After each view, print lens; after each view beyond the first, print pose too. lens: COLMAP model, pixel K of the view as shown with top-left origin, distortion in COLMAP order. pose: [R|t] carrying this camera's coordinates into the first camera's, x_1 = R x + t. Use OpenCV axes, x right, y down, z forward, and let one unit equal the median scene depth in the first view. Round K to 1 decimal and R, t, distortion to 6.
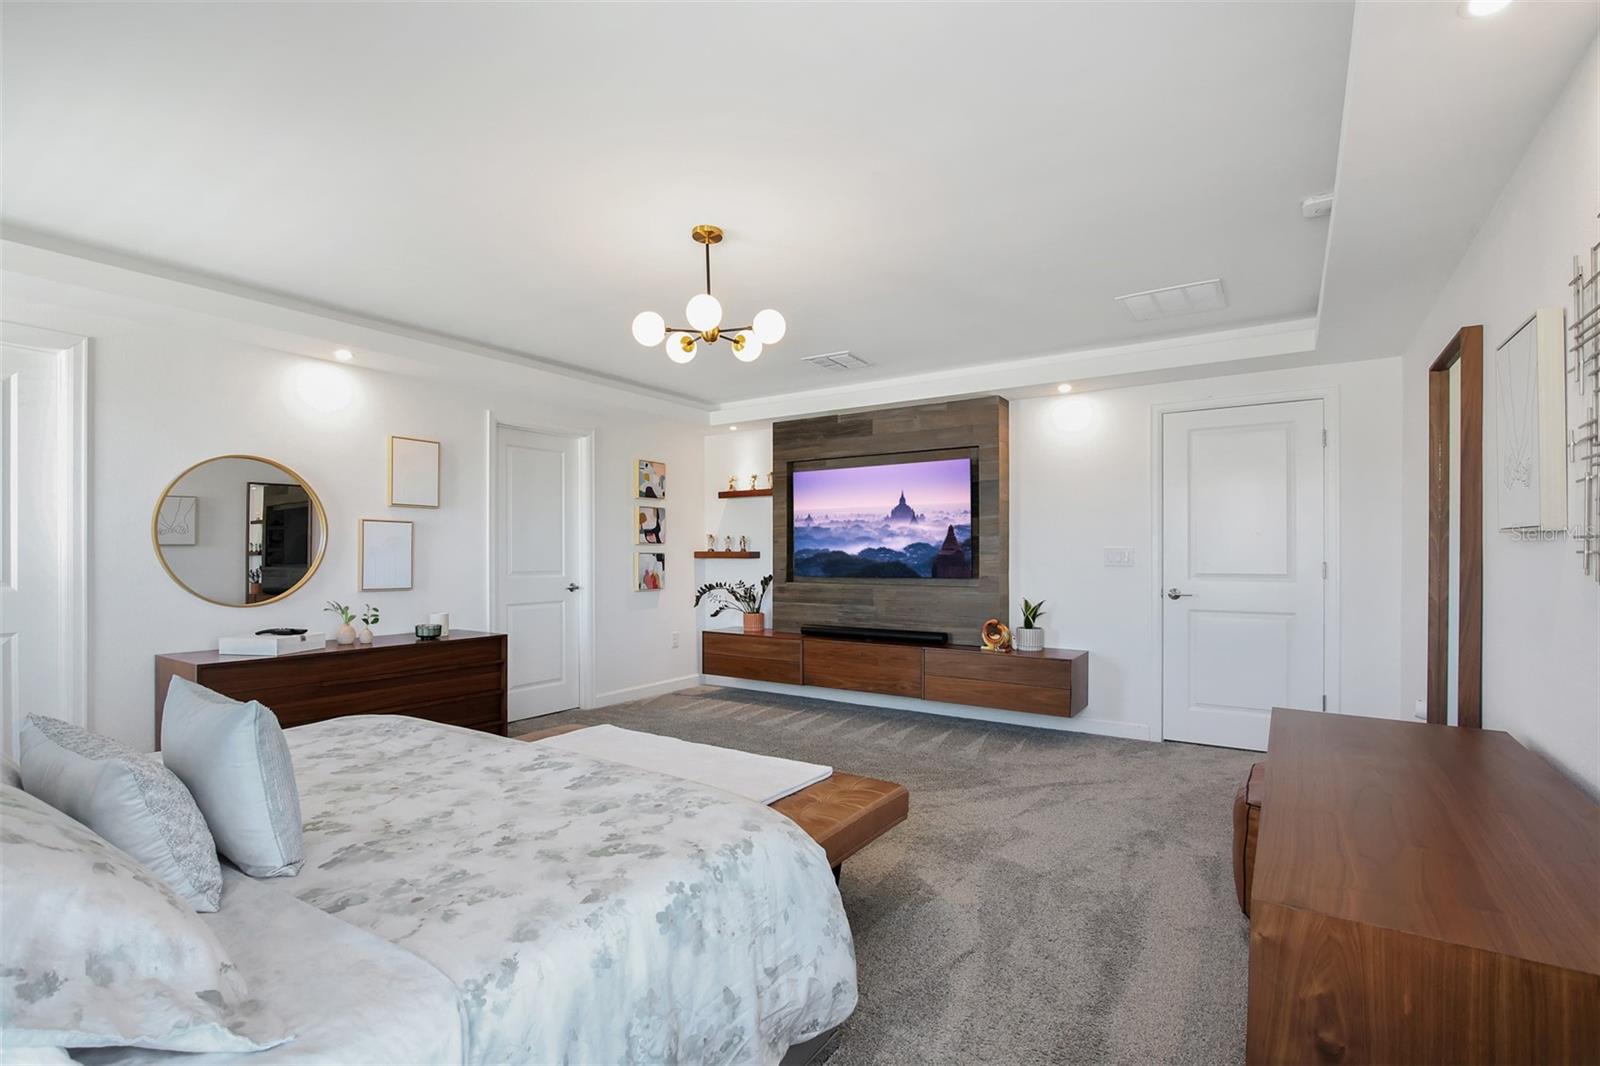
lens RADIAL K [[734.9, 0, 793.7], [0, 734.9, 558.0], [0, 0, 1]] dist [0.014876, 0.000018]
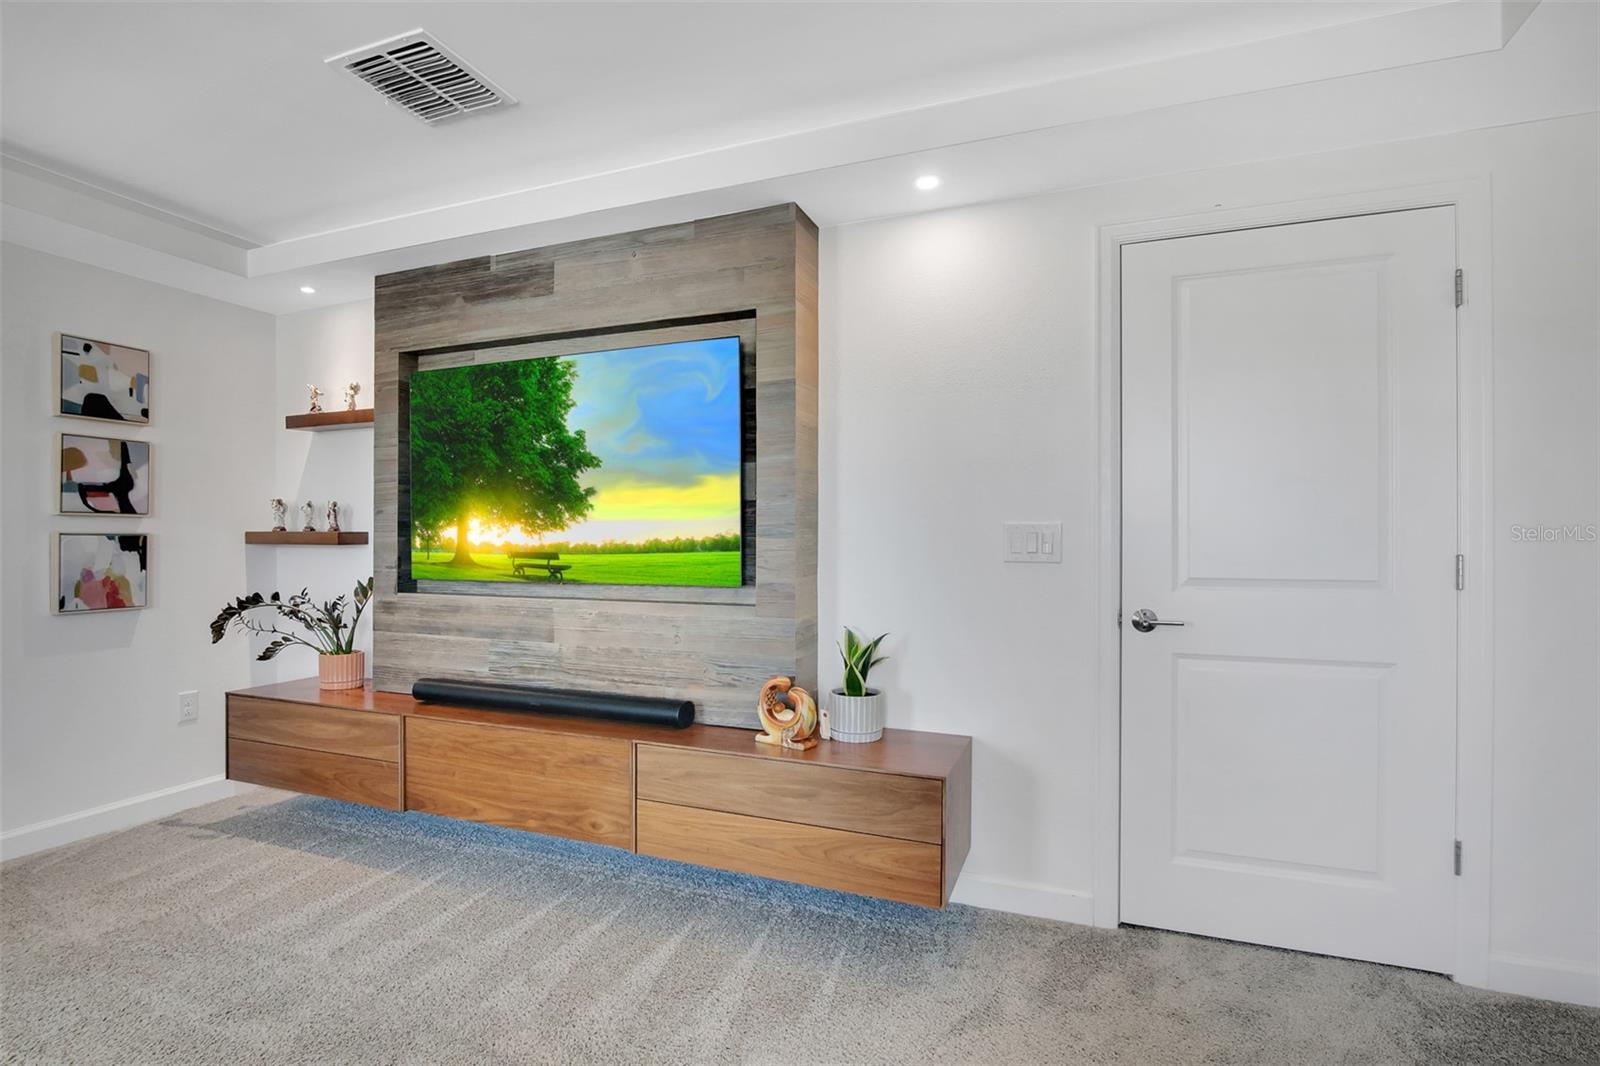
lens RADIAL K [[752.6, 0, 801.2], [0, 752.6, 542.1], [0, 0, 1]] dist [0.000530, 0.000010]
pose [[0.977643, 0.001212, 0.210266, 0.155282], [-0.000866, 0.999998, -0.001742, -0.000667], [-0.210268, 0.001521, 0.977643, 0.450568]]
